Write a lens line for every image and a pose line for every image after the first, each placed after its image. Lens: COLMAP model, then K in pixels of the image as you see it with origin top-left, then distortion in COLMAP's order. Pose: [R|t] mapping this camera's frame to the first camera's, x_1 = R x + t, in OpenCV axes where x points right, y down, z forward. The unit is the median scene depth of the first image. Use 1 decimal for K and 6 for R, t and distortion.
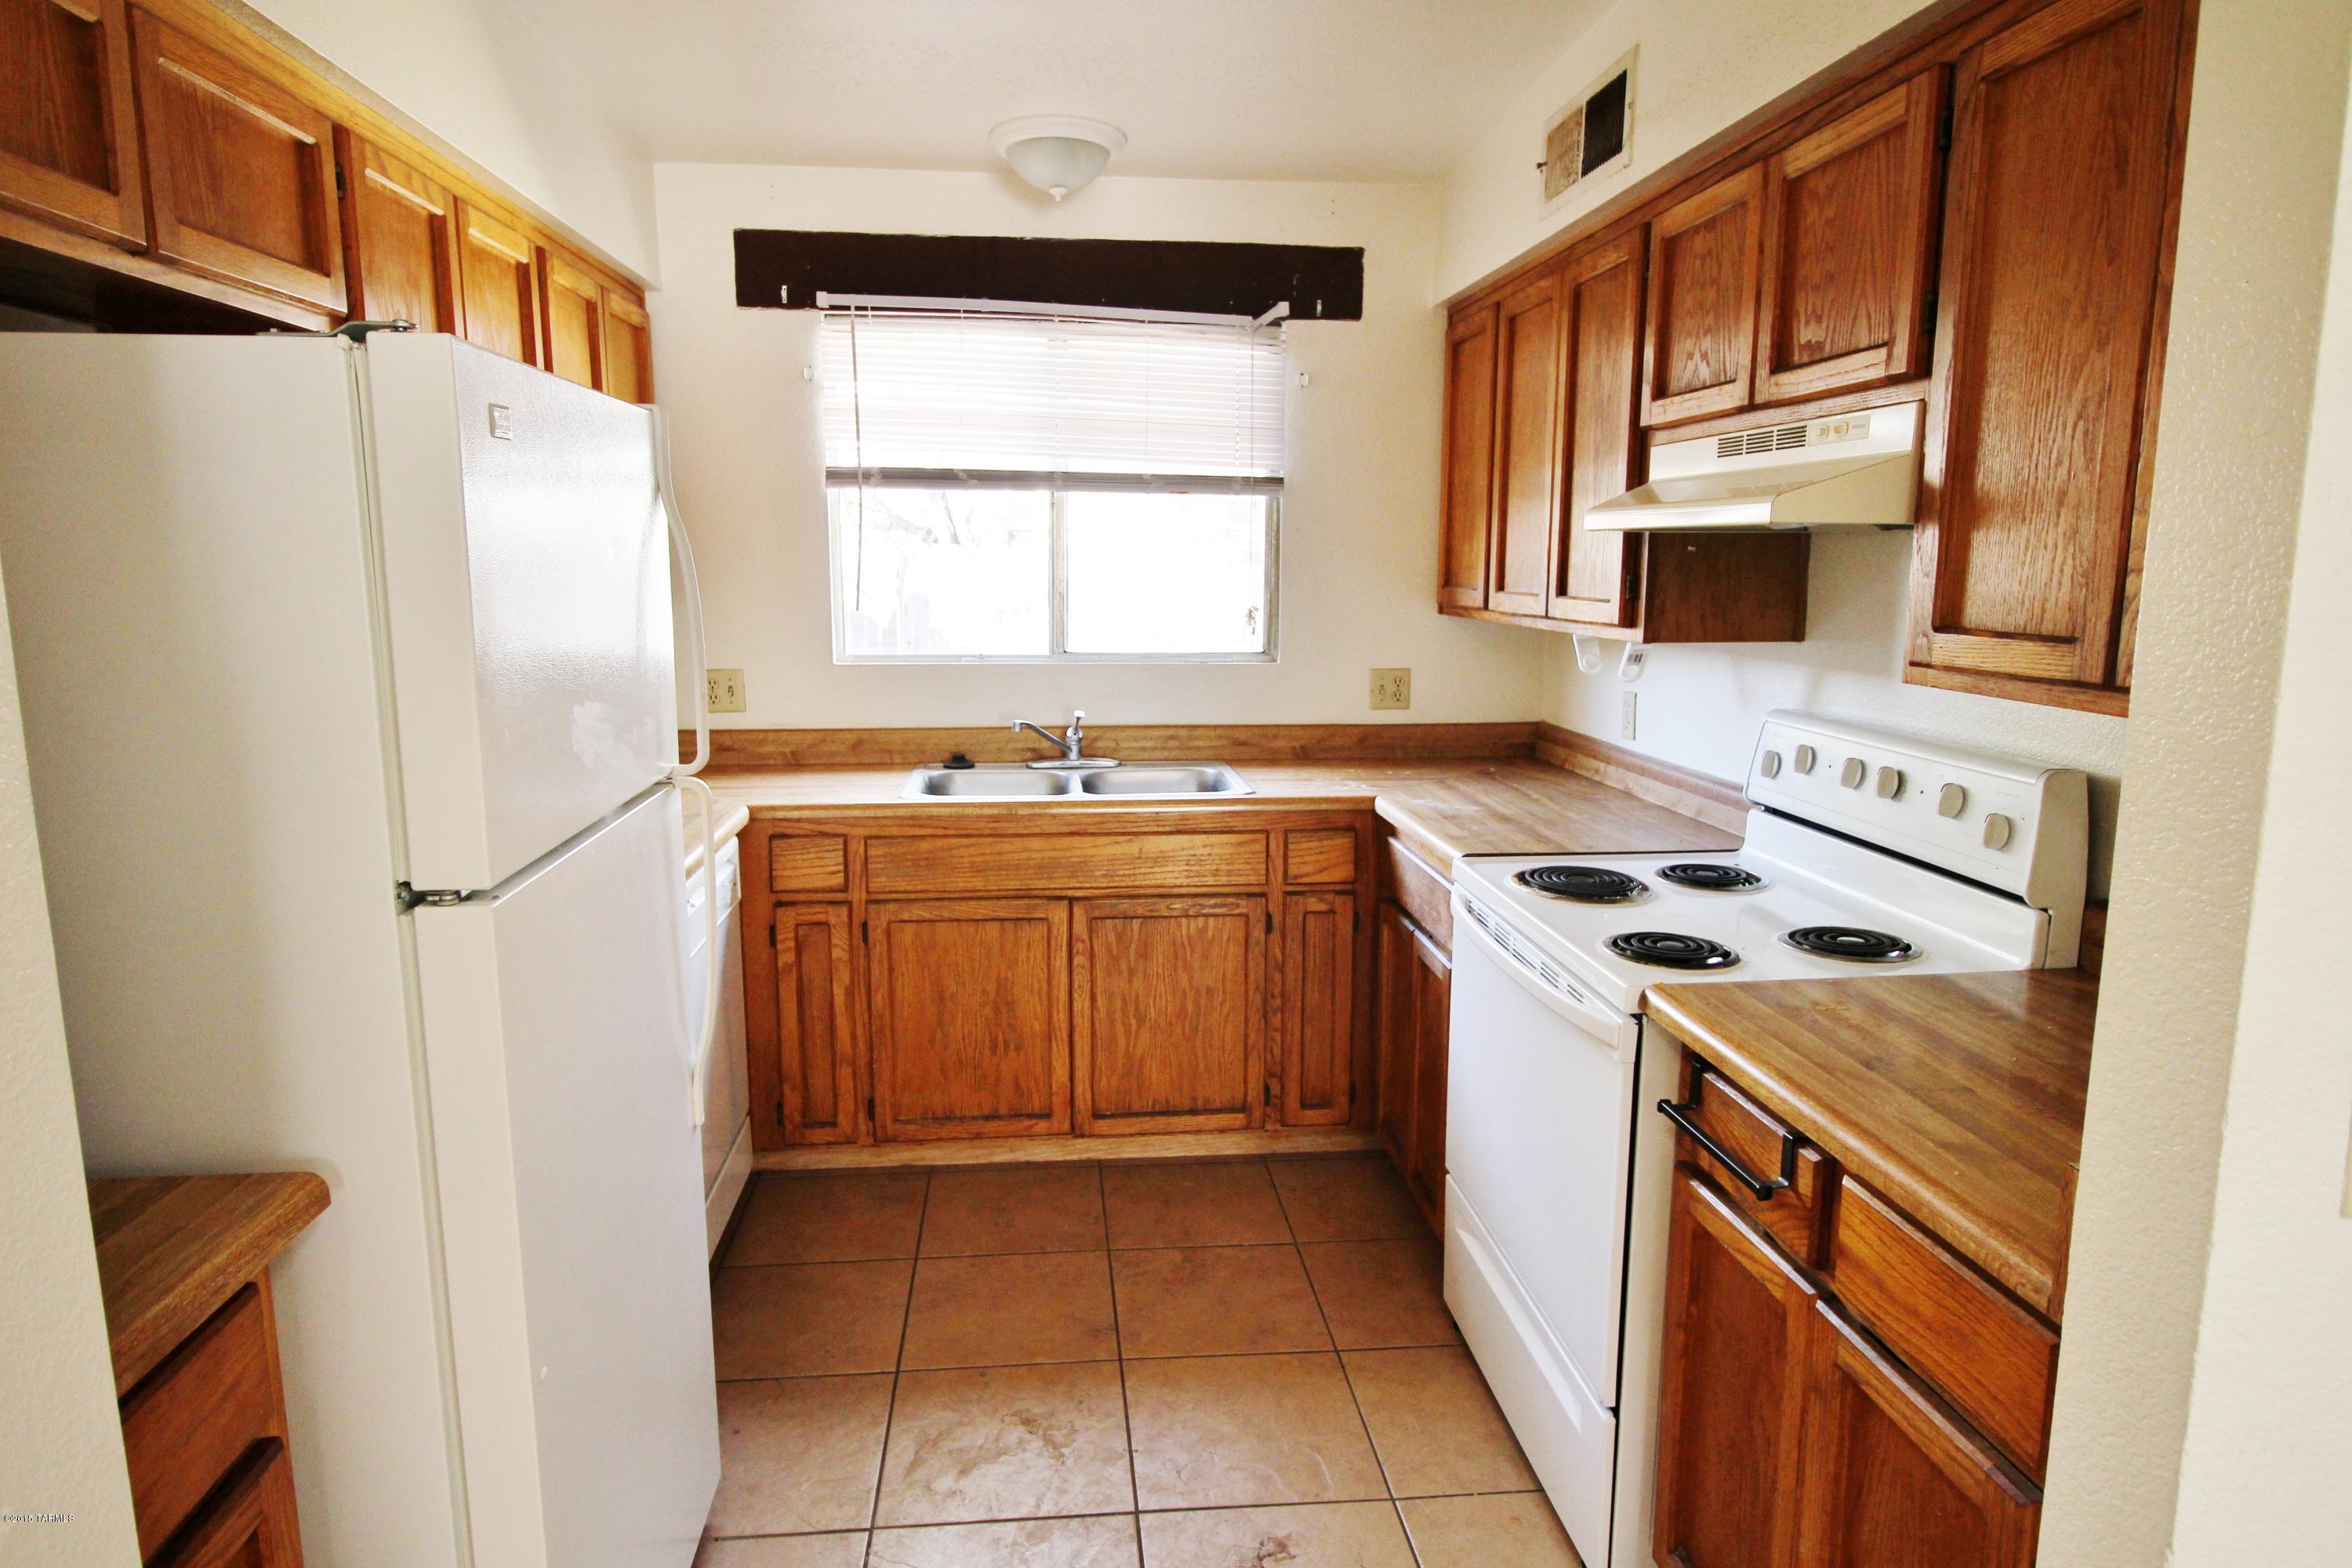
lens RADIAL K [[1374.6, 0, 1176.6], [0, 1374.6, 778.2], [0, 0, 1]] dist [0.003657, -0.000306]
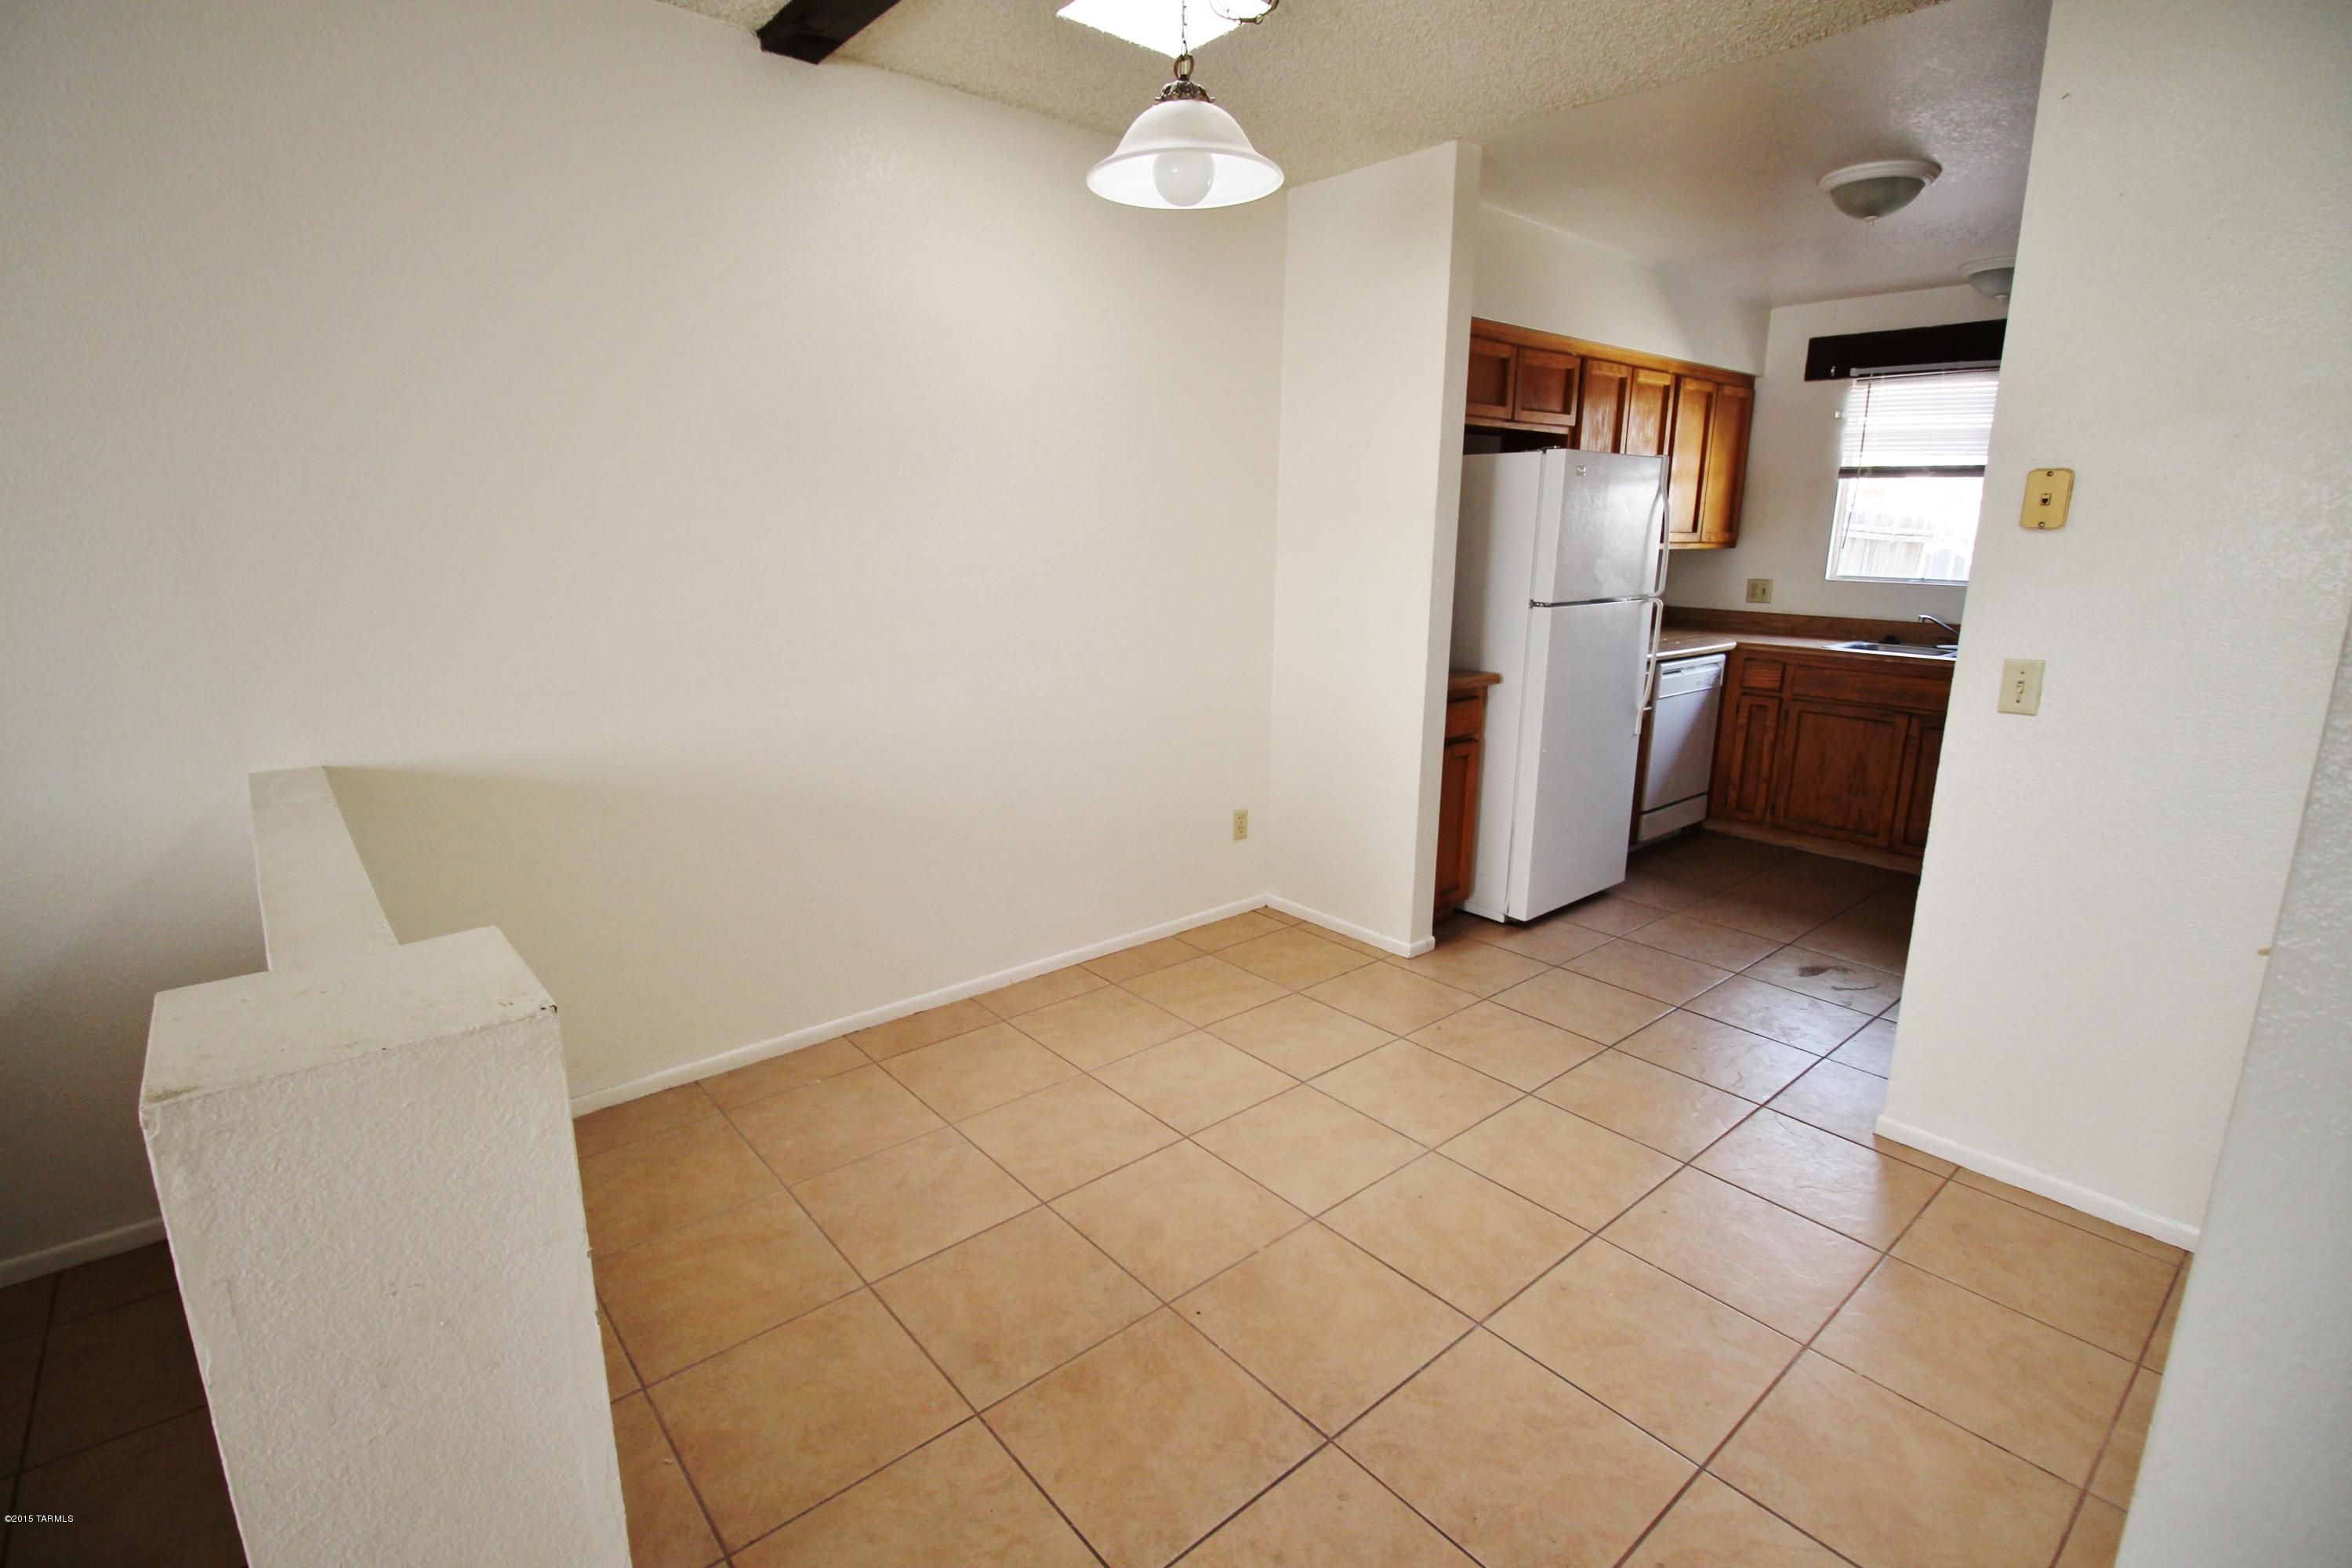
lens RADIAL K [[1100.8, 0, 1175.8], [0, 1100.8, 782.9], [0, 0, 1]] dist [0.002150, -0.000816]
pose [[0.569483, 0.187476, -0.800339, 0.527504], [-0.139798, 0.981549, 0.130451, 0.121805], [0.810028, 0.037596, 0.585184, -0.575712]]
